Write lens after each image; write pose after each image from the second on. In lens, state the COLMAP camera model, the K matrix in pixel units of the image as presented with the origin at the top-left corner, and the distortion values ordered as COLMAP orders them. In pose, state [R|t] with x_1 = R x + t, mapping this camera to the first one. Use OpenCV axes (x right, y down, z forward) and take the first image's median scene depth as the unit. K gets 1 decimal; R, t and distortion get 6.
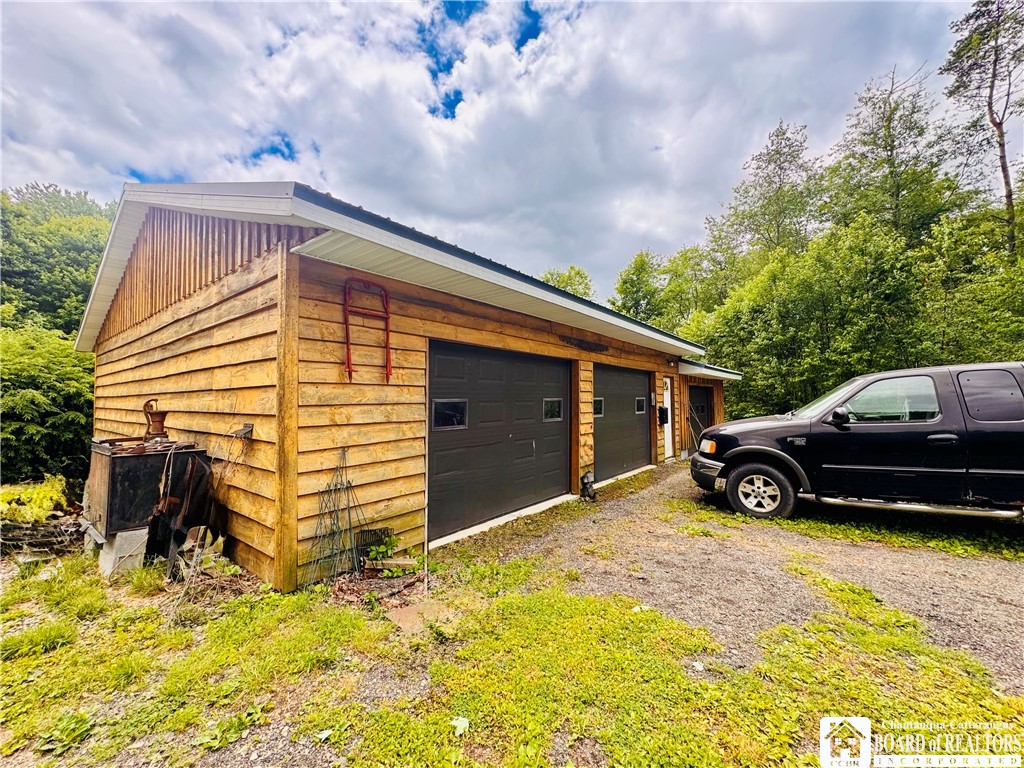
lens RADIAL K [[415.0, 0, 517.7], [0, 415.0, 382.0], [0, 0, 1]] dist [0.035607, -0.010196]
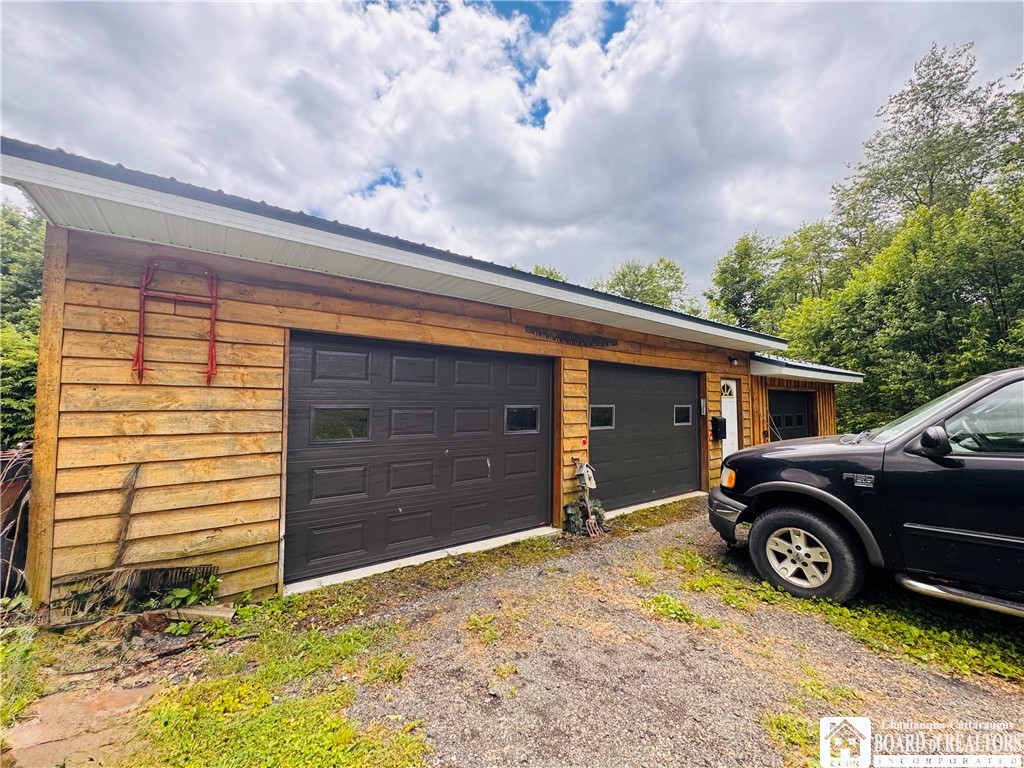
lens RADIAL K [[415.1, 0, 508.3], [0, 415.1, 380.7], [0, 0, 1]] dist [0.009230, 0.000465]
pose [[0.963610, -0.004695, -0.267269, 0.300370], [0.000635, 0.999883, -0.015273, 0.005066], [0.267310, 0.014547, 0.963501, 0.246627]]
